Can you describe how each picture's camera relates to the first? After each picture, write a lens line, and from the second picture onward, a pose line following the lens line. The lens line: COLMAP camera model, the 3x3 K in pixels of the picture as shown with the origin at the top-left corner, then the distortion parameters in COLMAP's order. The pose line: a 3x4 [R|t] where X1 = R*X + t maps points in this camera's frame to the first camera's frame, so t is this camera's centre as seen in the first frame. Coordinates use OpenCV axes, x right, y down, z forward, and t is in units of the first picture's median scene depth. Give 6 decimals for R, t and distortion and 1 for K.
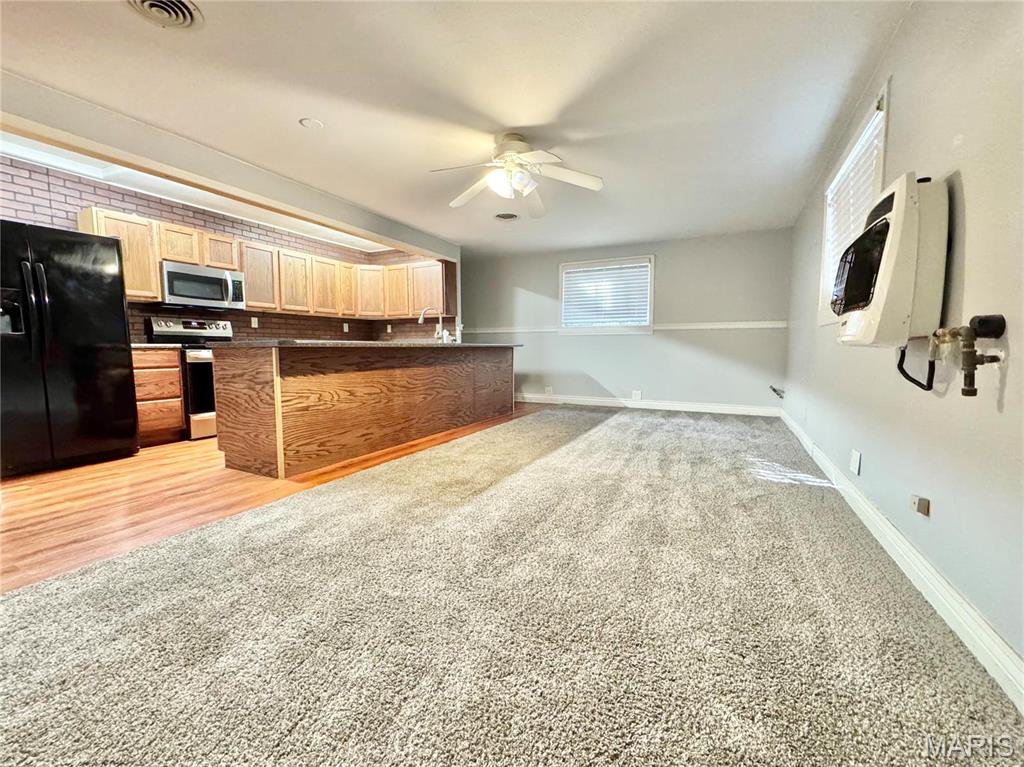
lens RADIAL K [[429.4, 0, 512.0], [0, 429.4, 383.5], [0, 0, 1]] dist [-0.000077, -0.000414]
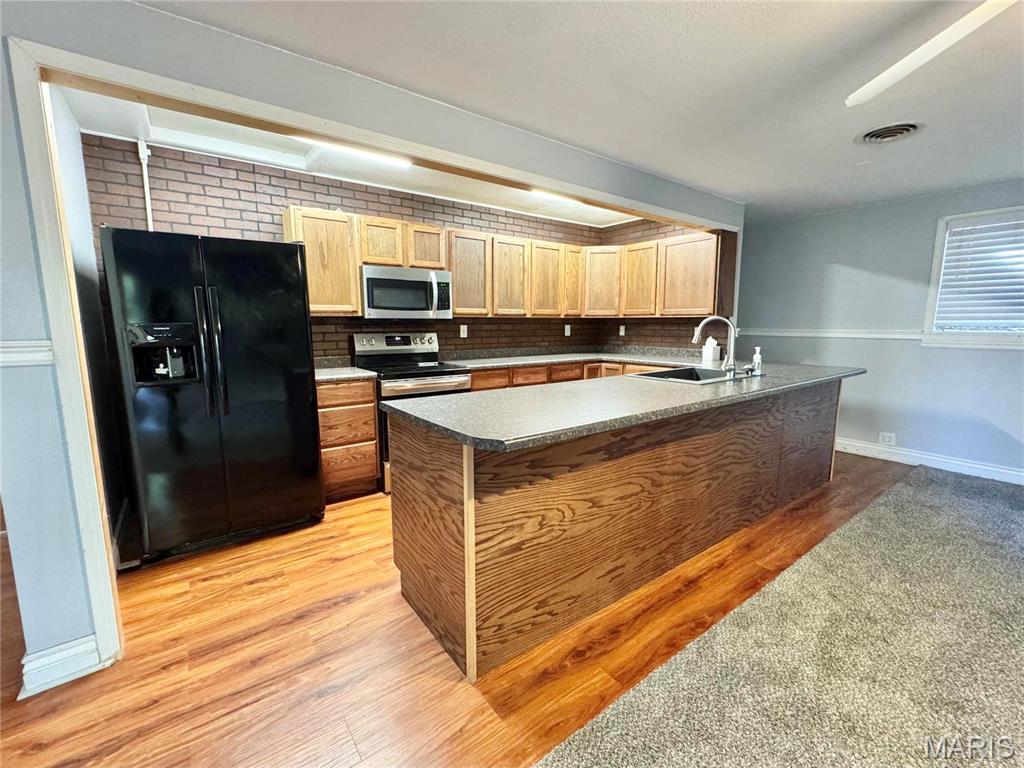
lens RADIAL K [[441.7, 0, 512.0], [0, 441.7, 384.0], [0, 0, 1]] dist [0.000018, -0.000013]
pose [[0.895171, 0.063776, -0.441137, -0.178437], [-0.038461, 0.997071, 0.066101, -0.122941], [0.444061, -0.042205, 0.895002, 0.357556]]
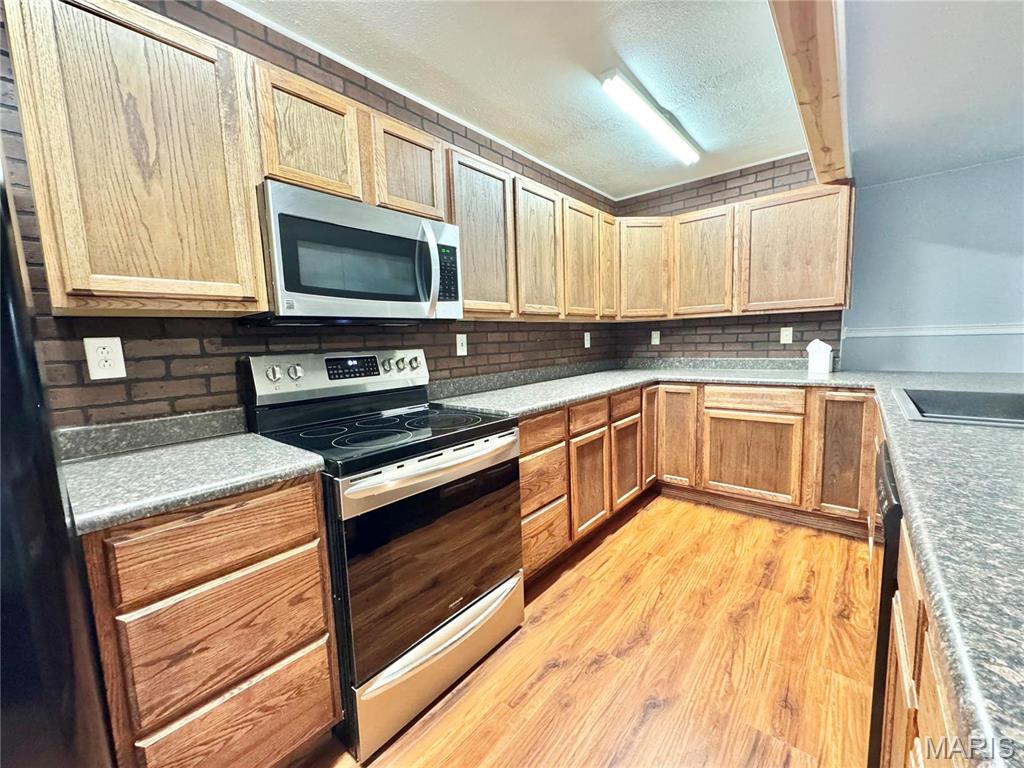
lens RADIAL K [[408.7, 0, 512.0], [0, 408.7, 384.0], [0, 0, 1]] dist [-0.000333, 0.000013]
pose [[0.971596, -0.005646, -0.236579, -0.534190], [0.013111, 0.999464, 0.029992, -0.135748], [0.236283, -0.032242, 0.971149, 0.702231]]
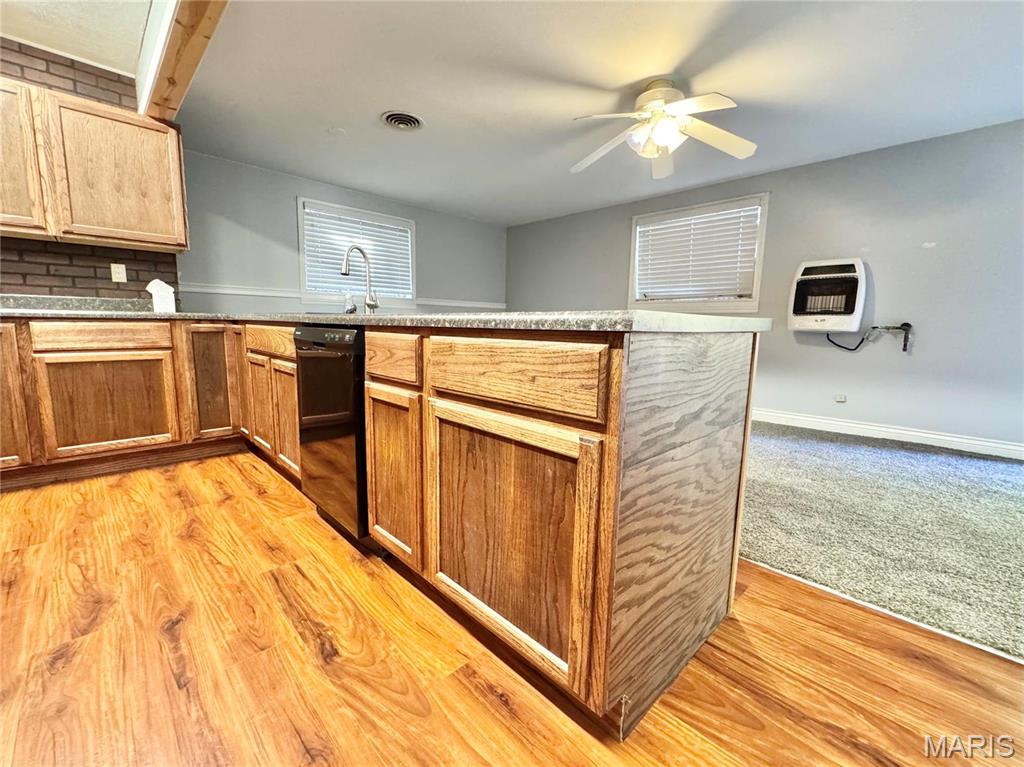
lens RADIAL K [[429.4, 0, 512.0], [0, 429.4, 383.5], [0, 0, 1]] dist [-0.000077, -0.000414]
pose [[0.324819, -0.121064, 0.937996, -0.683165], [0.058483, 0.992447, 0.107839, -0.060738], [-0.943966, 0.019829, 0.329446, 0.706092]]
